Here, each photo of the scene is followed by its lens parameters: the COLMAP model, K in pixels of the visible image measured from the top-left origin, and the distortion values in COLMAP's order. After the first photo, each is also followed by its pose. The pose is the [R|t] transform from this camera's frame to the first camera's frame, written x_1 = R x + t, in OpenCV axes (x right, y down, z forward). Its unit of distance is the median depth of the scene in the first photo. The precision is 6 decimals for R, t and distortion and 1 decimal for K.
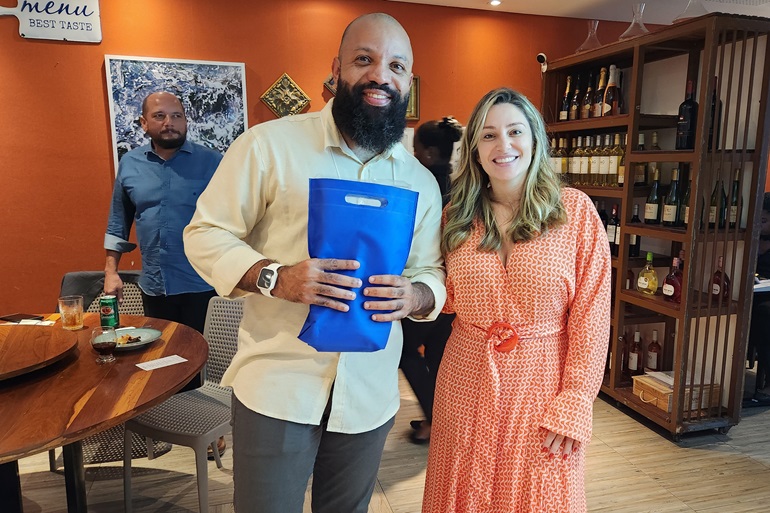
lens RADIAL K [[619.0, 0, 424.6], [0, 619.0, 269.2], [0, 0, 1]] dist [0.067080, -0.061031]
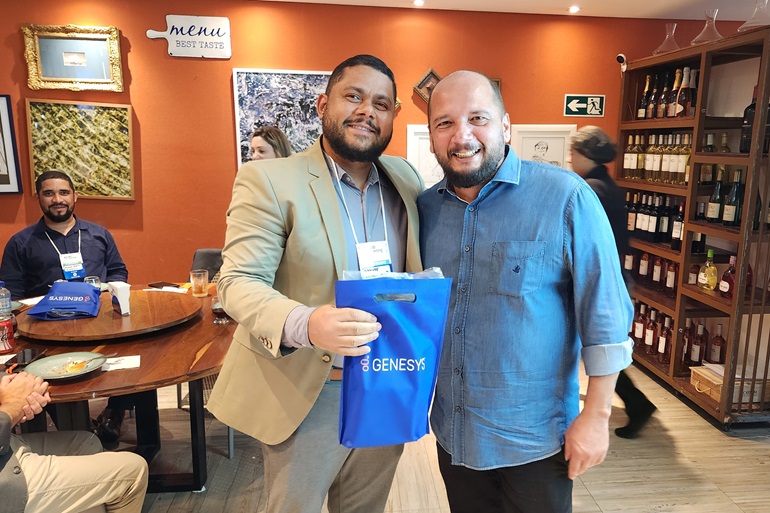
lens RADIAL K [[618.0, 0, 425.4], [0, 618.0, 257.3], [0, 0, 1]] dist [0.057415, -0.041252]
pose [[0.983869, 0.037858, -0.174838, 0.072748], [-0.035434, 0.999228, 0.016962, -0.014282], [0.175345, -0.010493, 0.984451, -0.108238]]
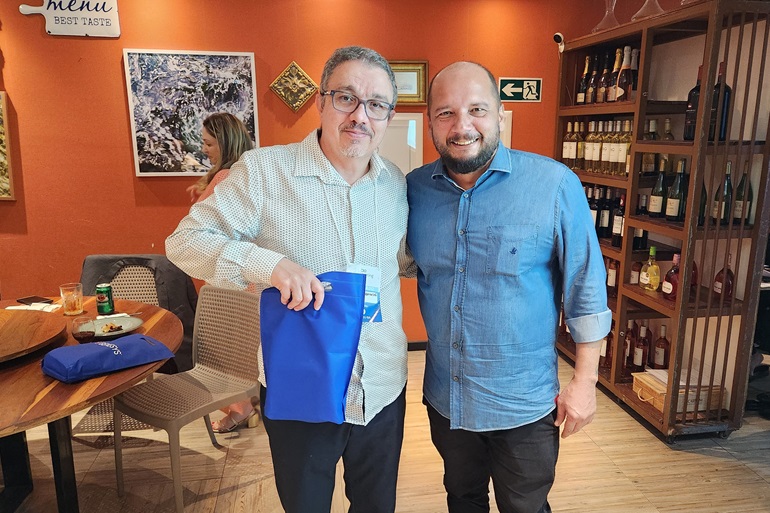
lens RADIAL K [[619.9, 0, 408.7], [0, 619.9, 267.7], [0, 0, 1]] dist [0.069801, -0.065253]
pose [[0.991651, 0.024082, -0.126683, 0.108123], [-0.017891, 0.998600, 0.049783, -0.034540], [0.127705, -0.047101, 0.990693, -0.002205]]
